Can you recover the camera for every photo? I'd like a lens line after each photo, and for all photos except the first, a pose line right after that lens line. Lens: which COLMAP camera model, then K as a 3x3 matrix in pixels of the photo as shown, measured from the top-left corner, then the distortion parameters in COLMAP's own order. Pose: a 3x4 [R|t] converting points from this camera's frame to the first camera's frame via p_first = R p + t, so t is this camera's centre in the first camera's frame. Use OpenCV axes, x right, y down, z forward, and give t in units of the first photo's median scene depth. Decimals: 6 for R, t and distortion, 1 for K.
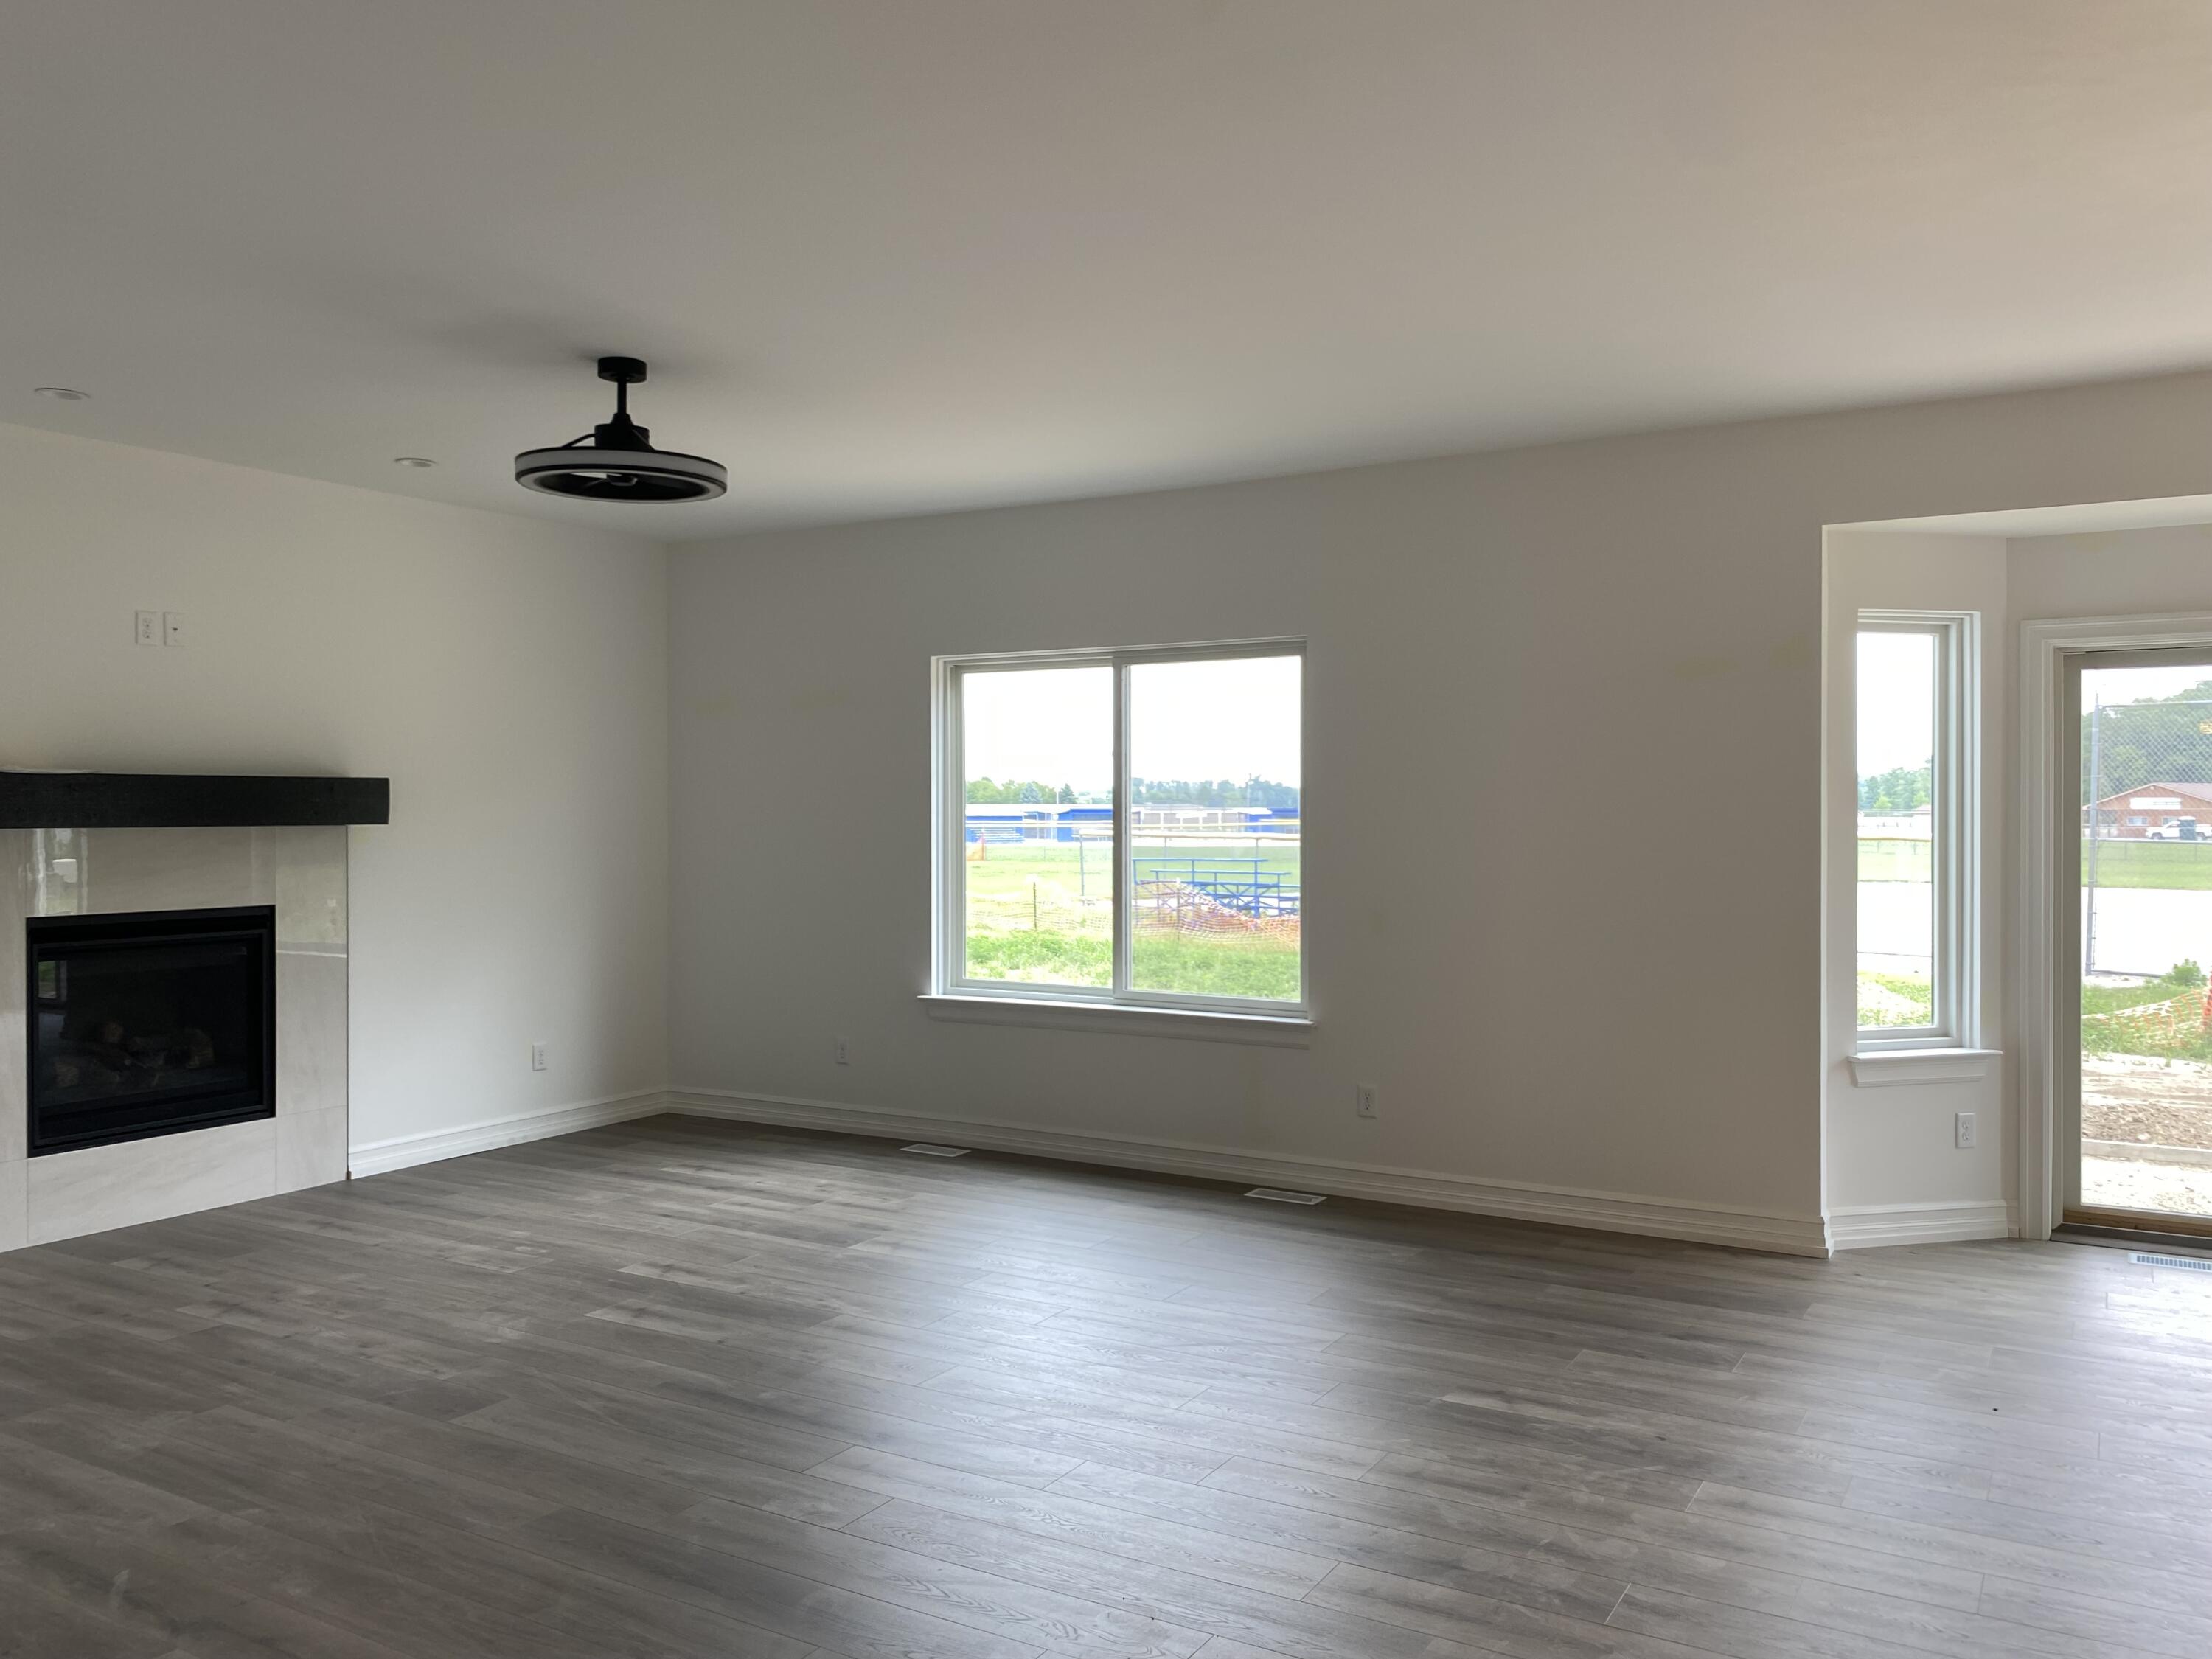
lens RADIAL K [[1697.4, 0, 1094.9], [0, 1697.4, 839.1], [0, 0, 1]] dist [0.056610, -0.072912]
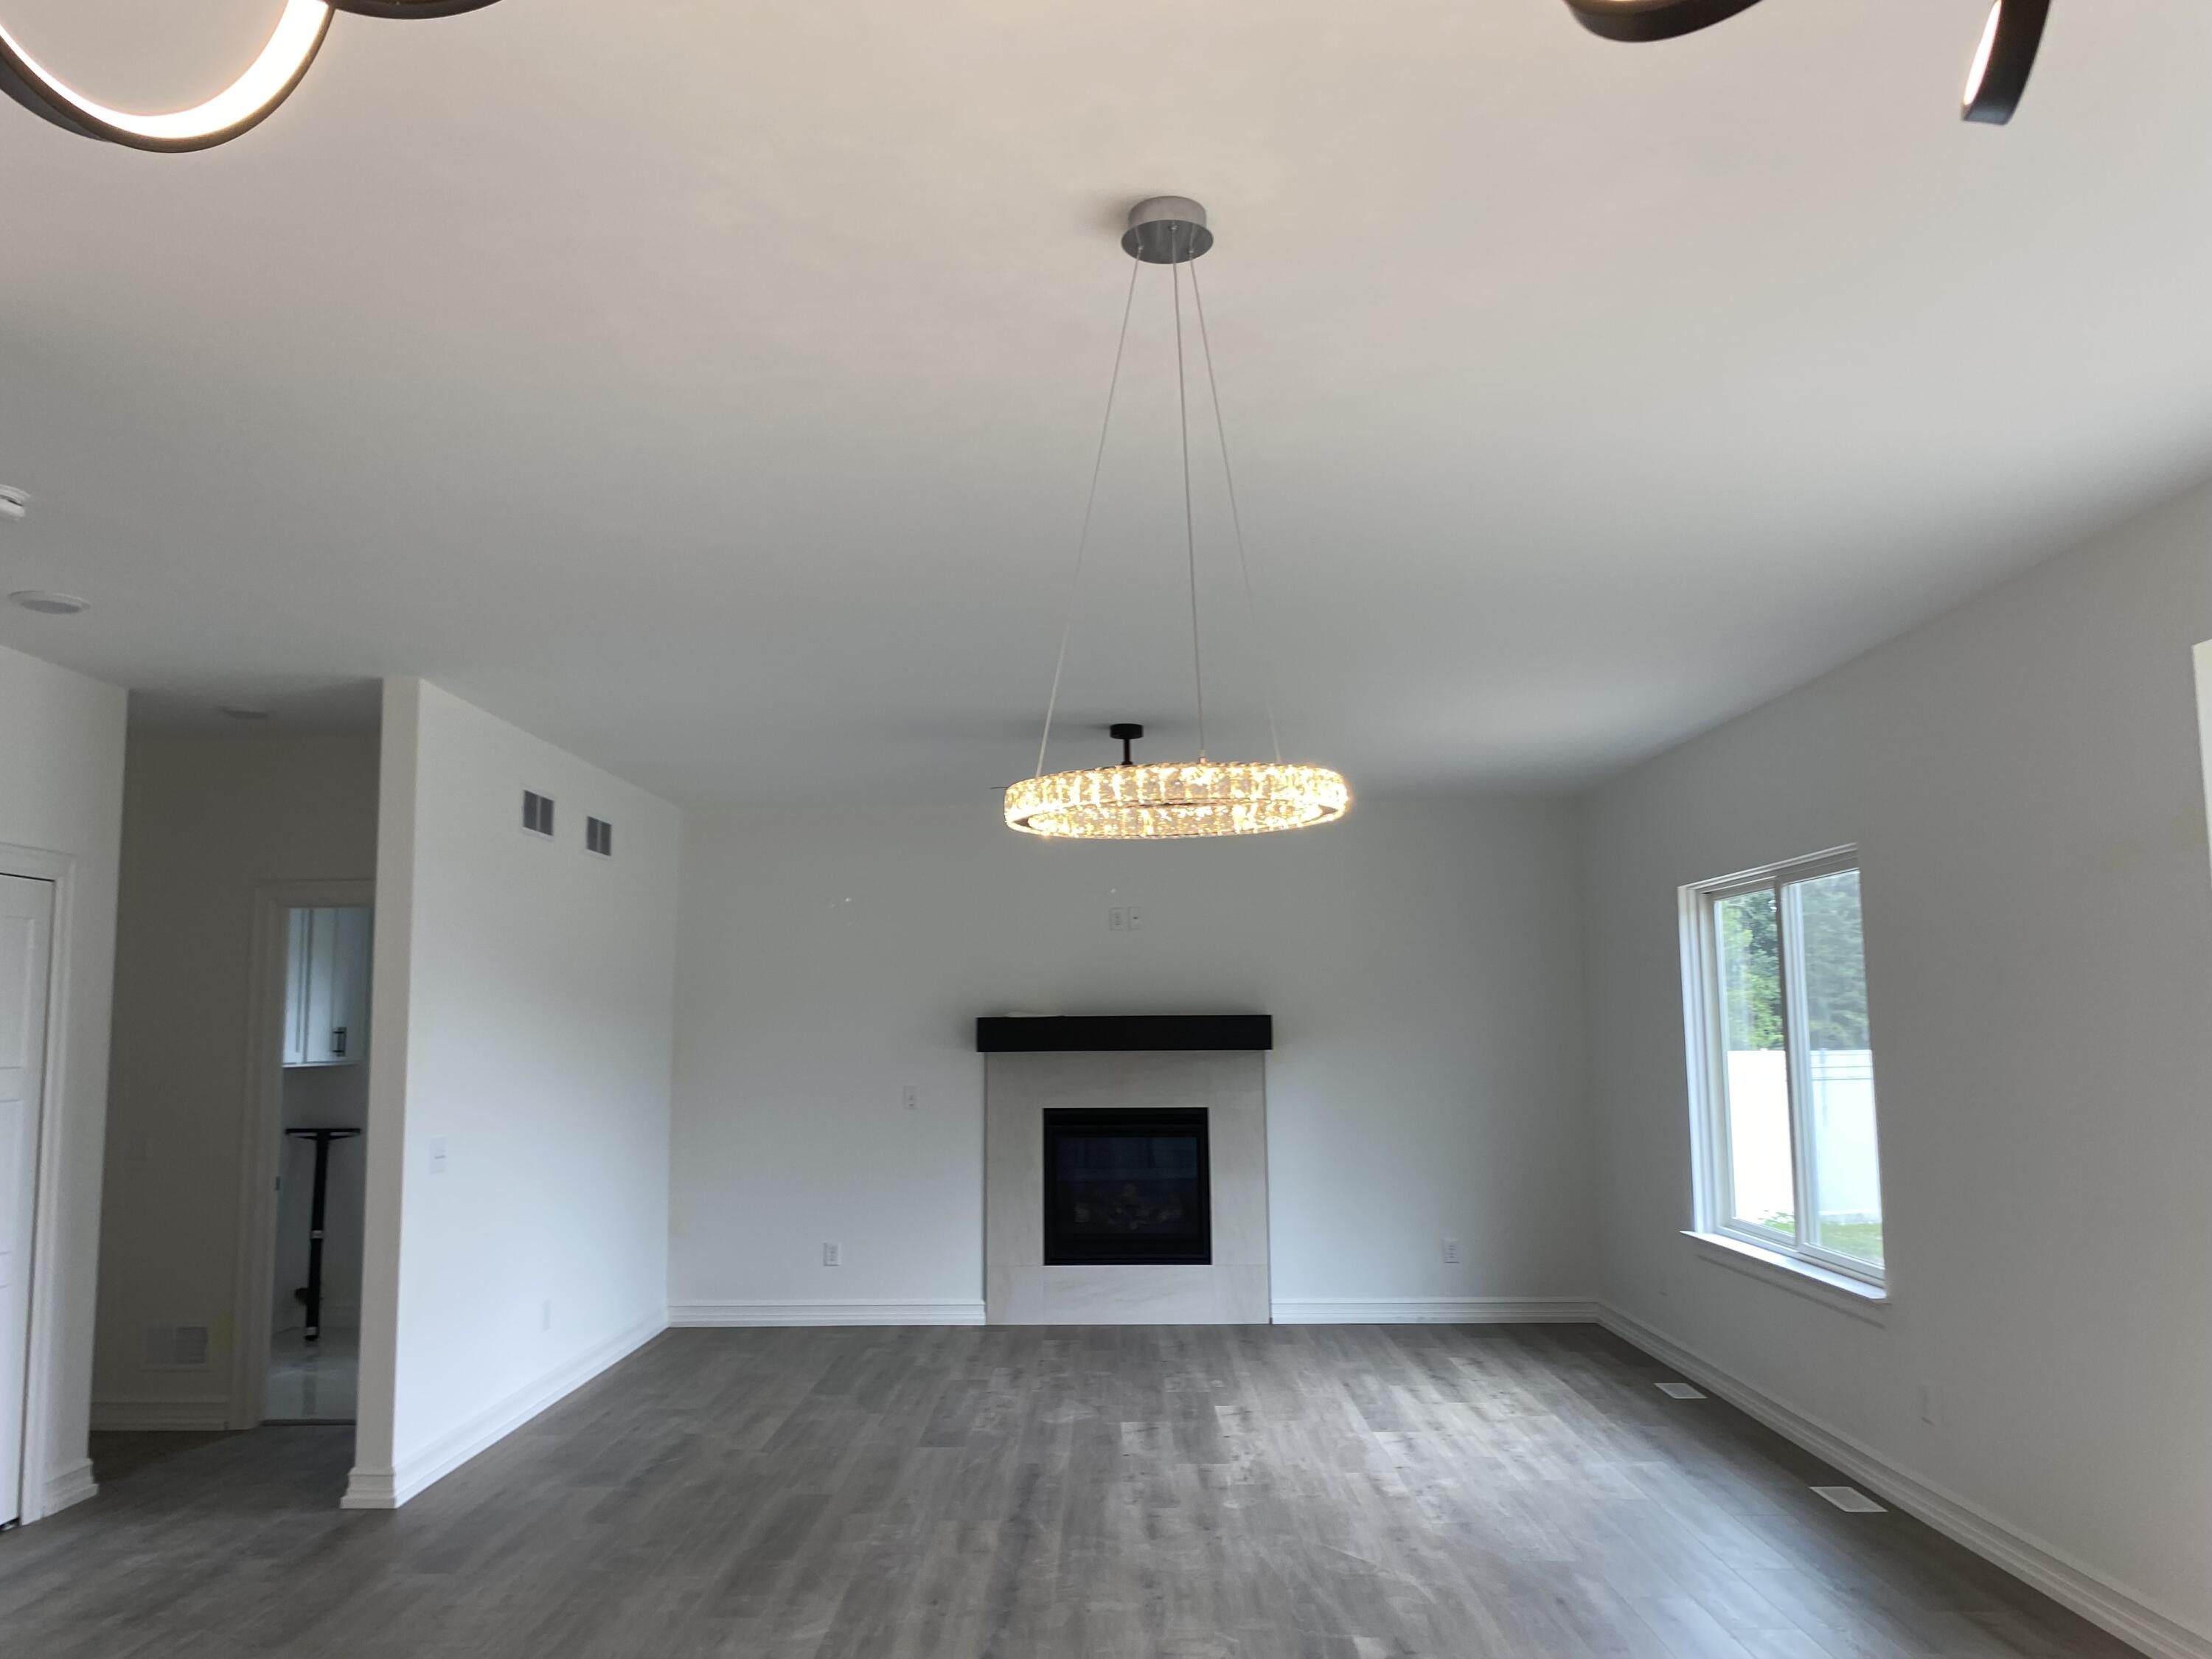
lens RADIAL K [[1697.4, 0, 1096.8], [0, 1697.4, 818.0], [0, 0, 1]] dist [0.056610, -0.072912]
pose [[0.498326, -0.111193, -0.859830, 0.697694], [-0.007631, 0.991141, -0.132596, -0.011591], [0.866956, 0.072637, 0.493062, 0.219532]]
